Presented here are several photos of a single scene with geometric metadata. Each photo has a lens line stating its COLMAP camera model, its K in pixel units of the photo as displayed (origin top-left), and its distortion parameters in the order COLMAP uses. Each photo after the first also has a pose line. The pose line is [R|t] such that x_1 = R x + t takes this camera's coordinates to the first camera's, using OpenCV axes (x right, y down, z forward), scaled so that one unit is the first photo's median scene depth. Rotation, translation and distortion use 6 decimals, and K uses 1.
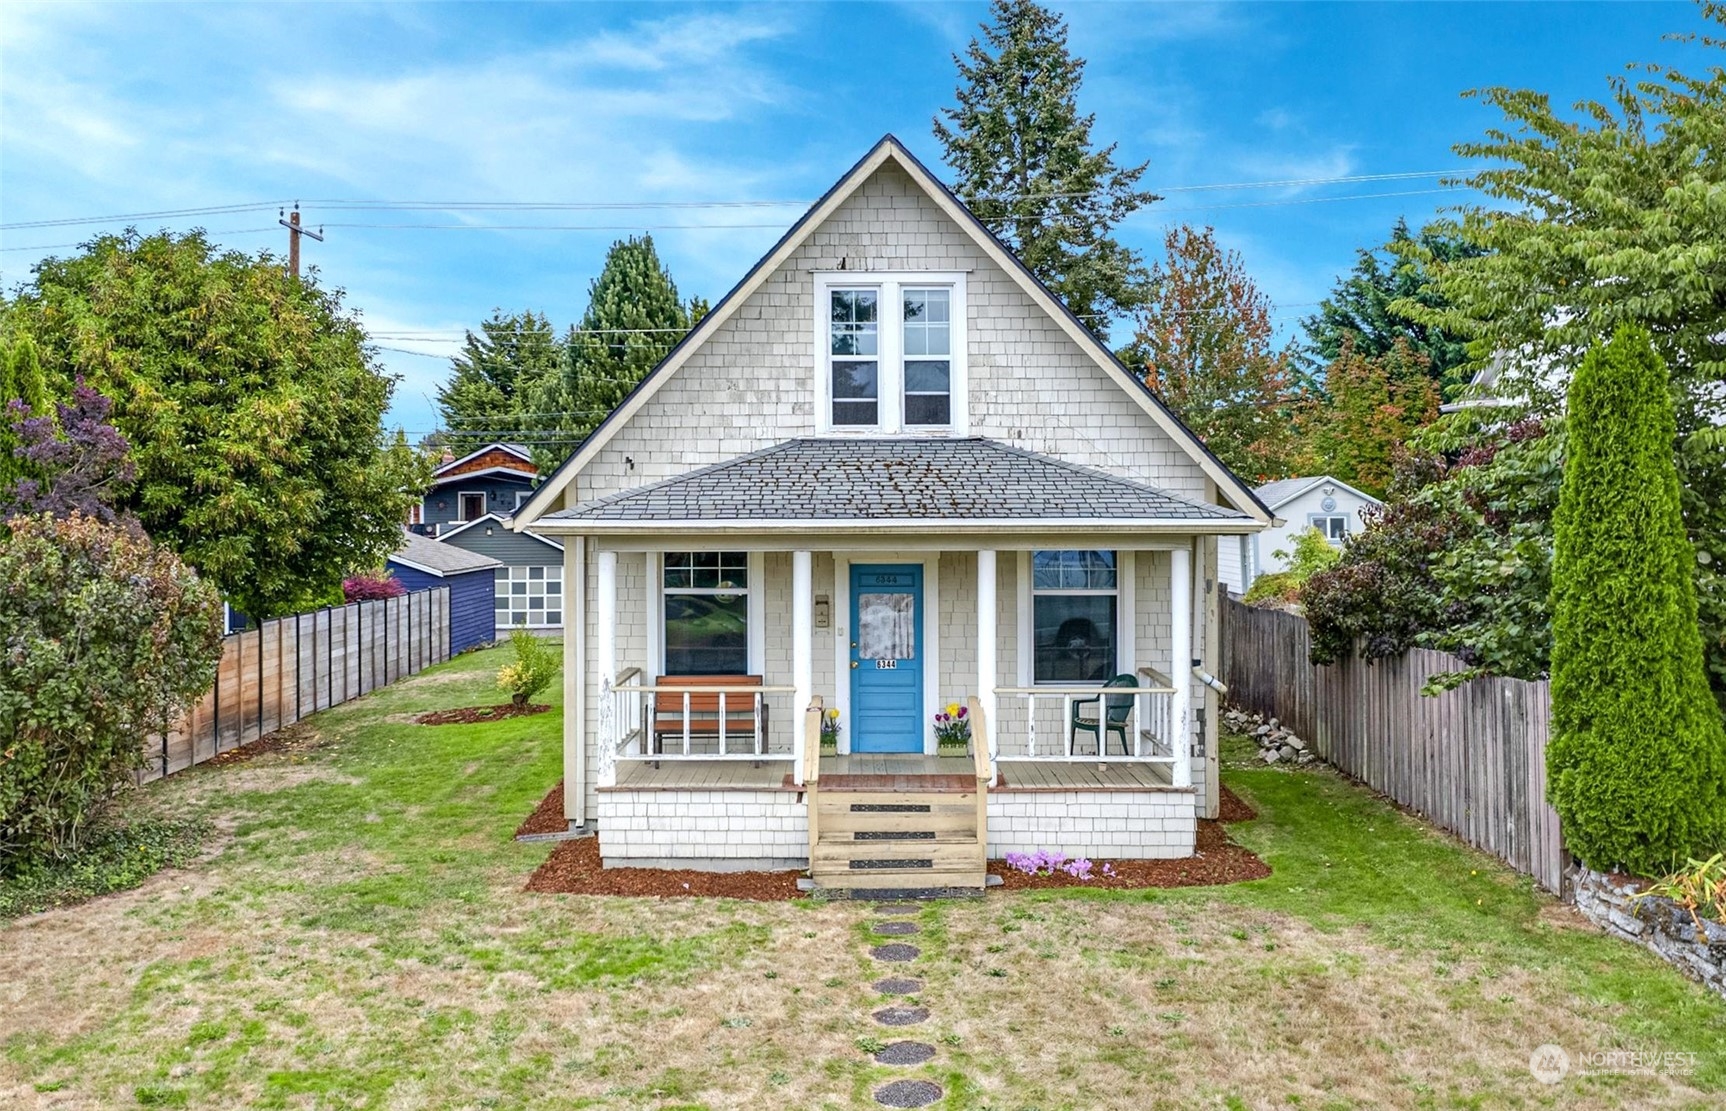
lens RADIAL K [[957.5, 0, 863.6], [0, 957.5, 500.3], [0, 0, 1]] dist [-0.004979, -0.001940]
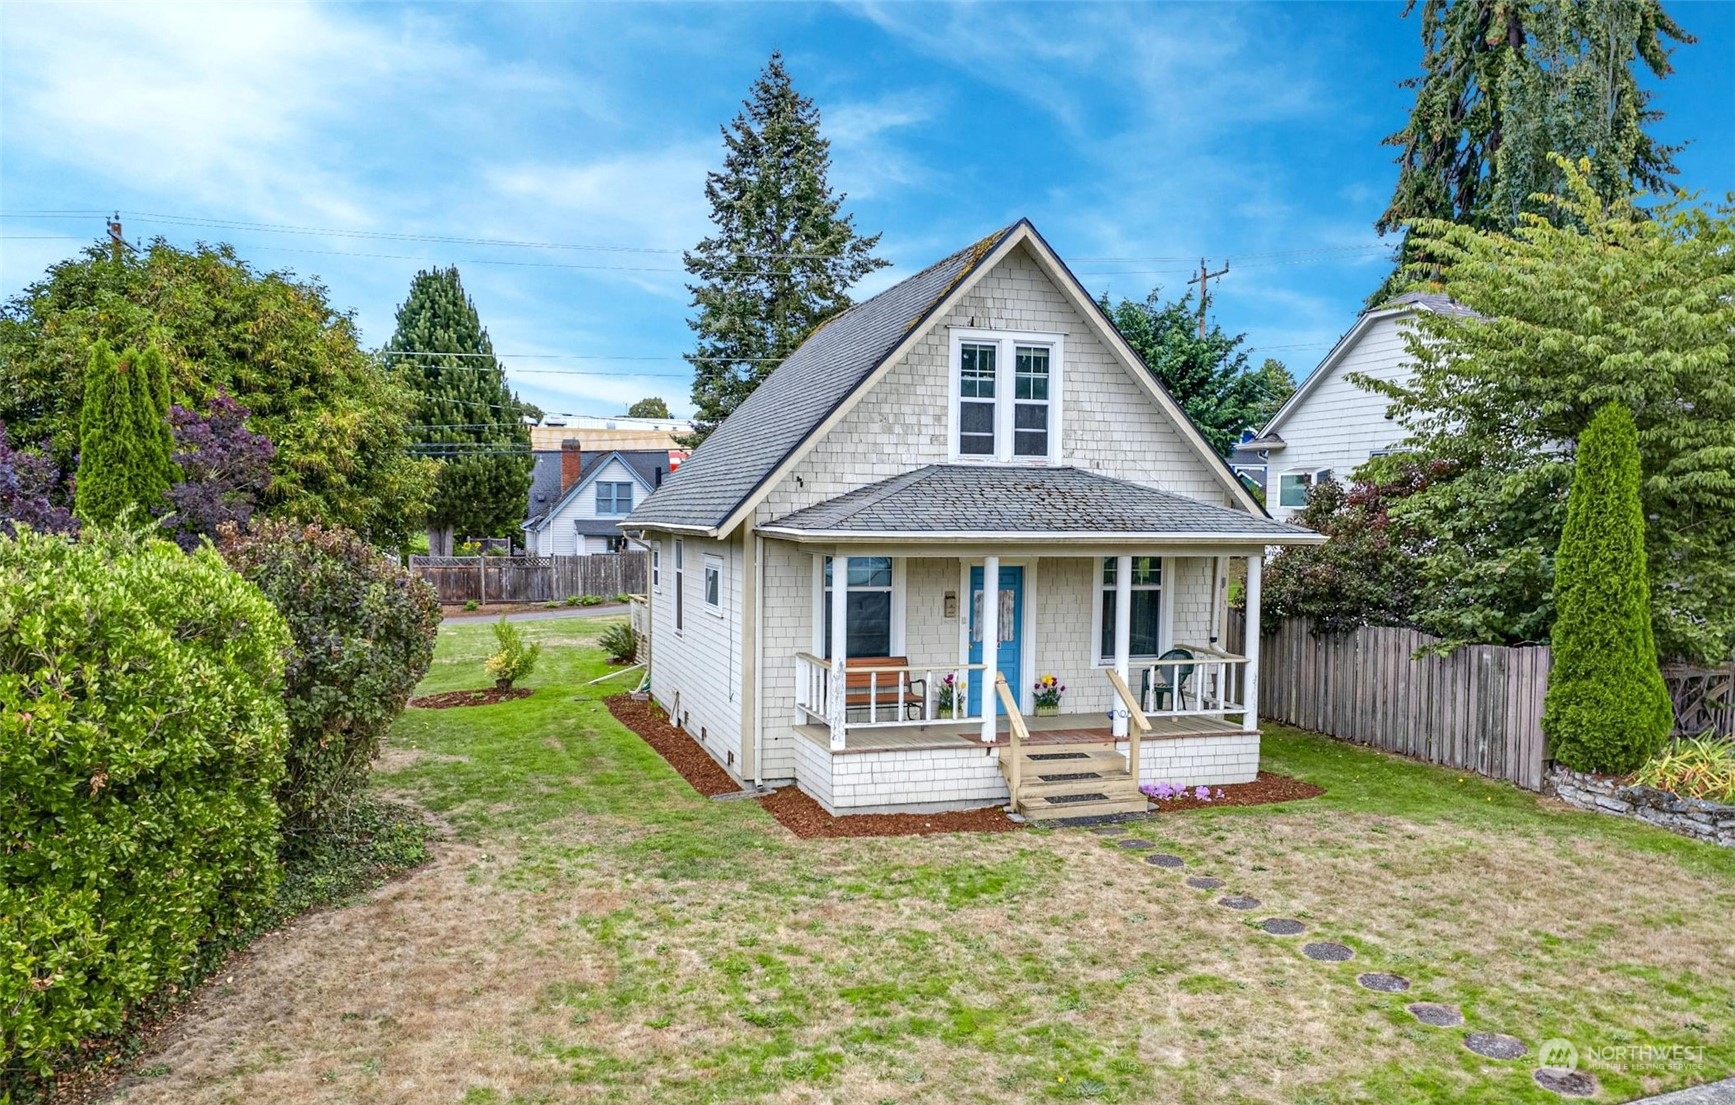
lens RADIAL K [[790.8, 0, 867.5], [0, 790.8, 552.5], [0, 0, 1]] dist [-0.009333, -0.000269]
pose [[0.980716, 0.003103, 0.195412, -0.423092], [-0.013080, 0.998674, 0.049790, -0.001188], [-0.194998, -0.051386, 0.979457, 0.024570]]
